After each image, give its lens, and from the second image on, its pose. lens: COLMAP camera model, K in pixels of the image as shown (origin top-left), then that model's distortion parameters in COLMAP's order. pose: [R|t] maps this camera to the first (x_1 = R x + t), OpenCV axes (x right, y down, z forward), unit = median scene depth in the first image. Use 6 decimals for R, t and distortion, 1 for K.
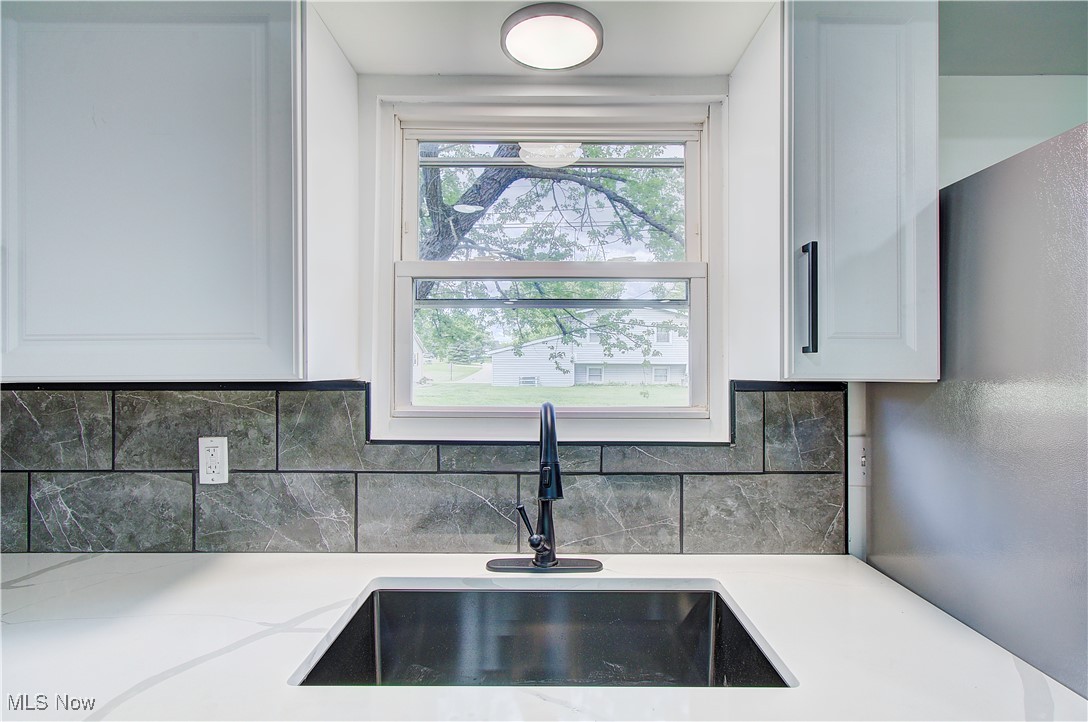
lens RADIAL K [[542.1, 0, 549.5], [0, 542.1, 363.6], [0, 0, 1]] dist [0.013019, 0.000052]
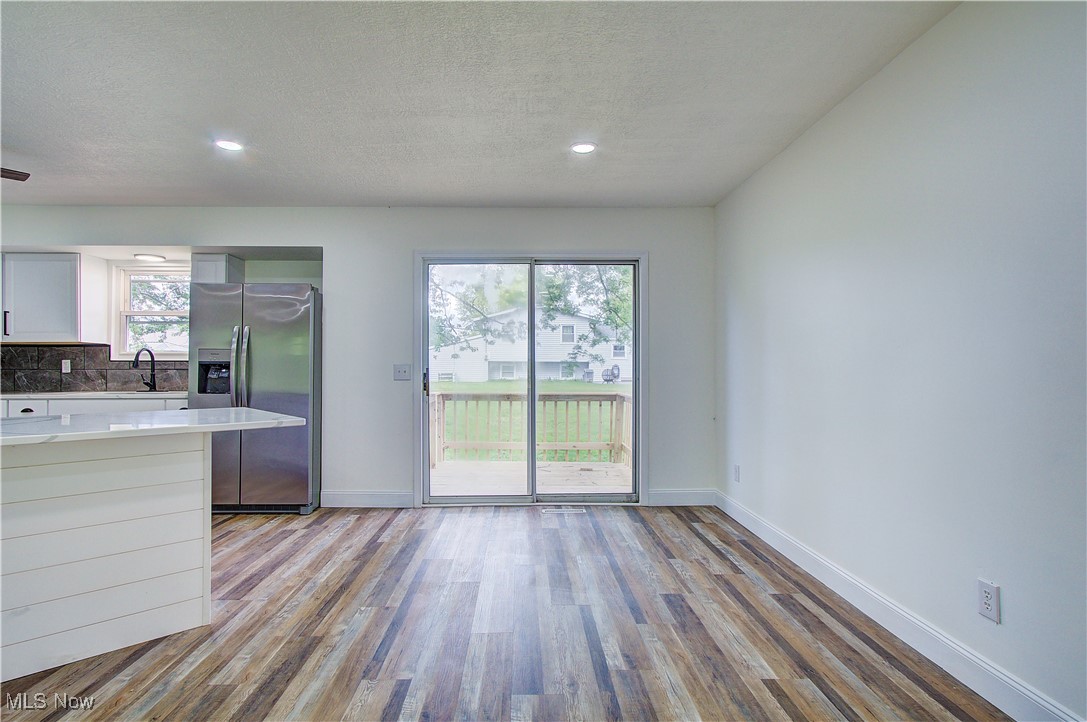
lens RADIAL K [[539.1, 0, 529.7], [0, 539.1, 362.3], [0, 0, 1]] dist [0.010459, 0.000026]
pose [[0.999795, -0.002214, 0.020115, 2.386643], [0.002327, 0.999982, -0.005562, 0.179205], [-0.020102, 0.005608, 0.999782, -2.666687]]
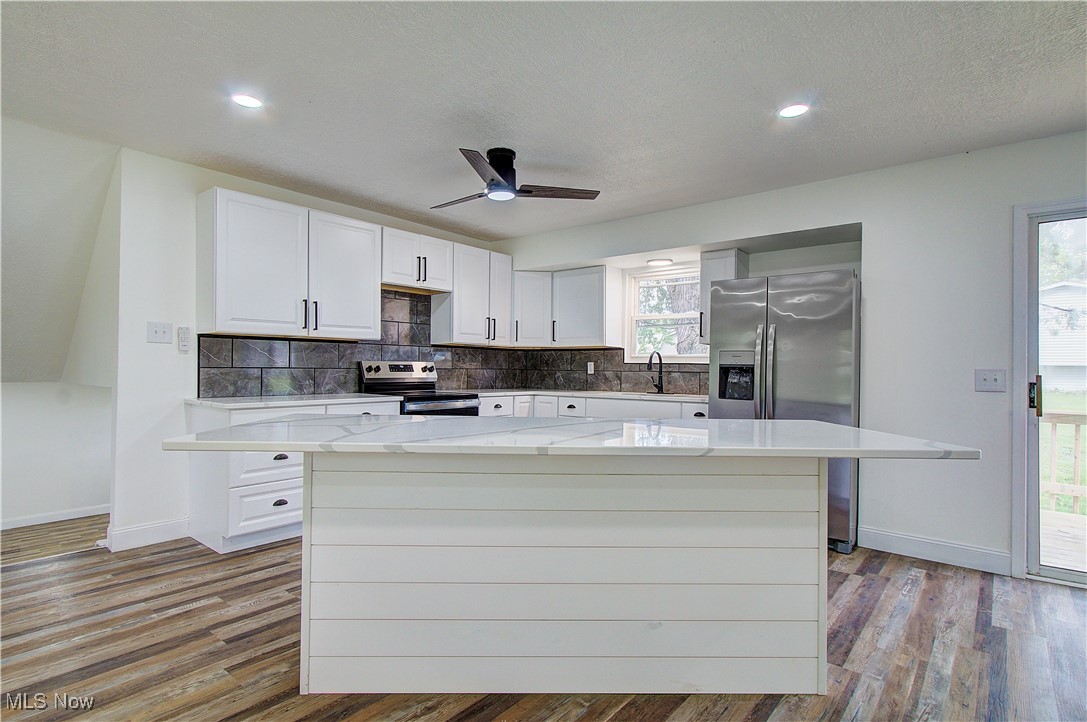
lens RADIAL K [[559.4, 0, 531.1], [0, 559.4, 363.3], [0, 0, 1]] dist [0.000309, 0.000776]
pose [[0.765937, 0.001590, -0.642914, 1.731693], [-0.007586, 0.999950, -0.006565, 0.173968], [0.642871, 0.009906, 0.765911, -2.489441]]
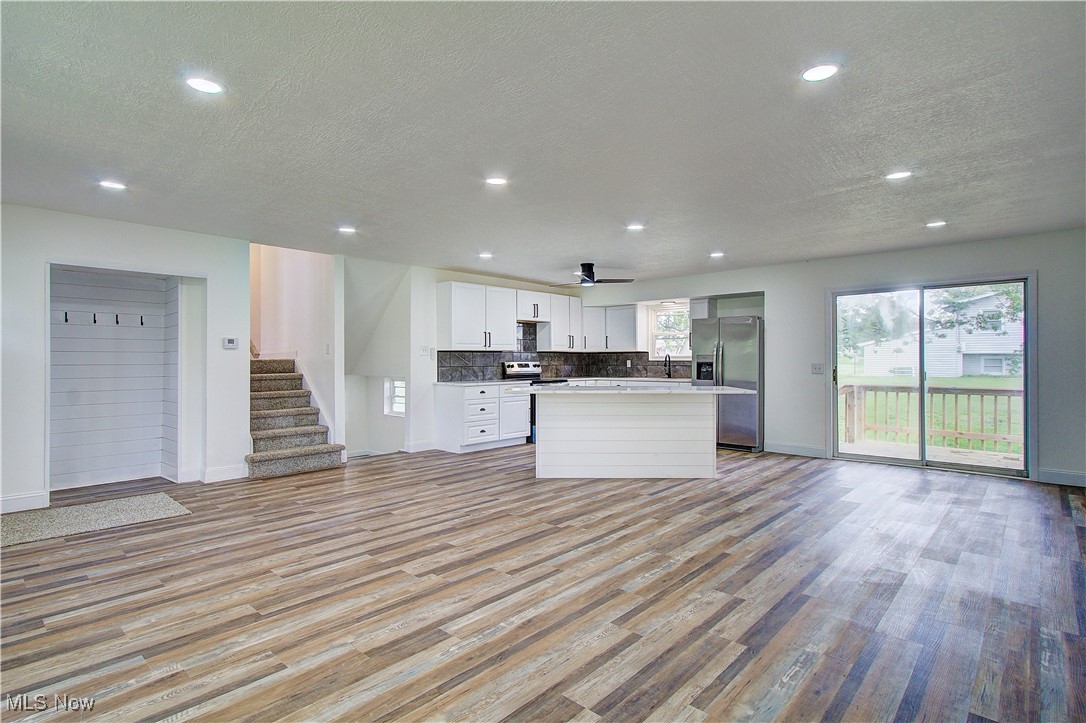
lens RADIAL K [[541.2, 0, 543.0], [0, 541.2, 361.5], [0, 0, 1]] dist [0.001838, 0.001833]
pose [[0.739053, -0.002748, -0.673641, 3.152894], [0.006376, 0.999975, 0.002915, 0.123462], [0.673617, -0.006449, 0.739053, -4.725209]]
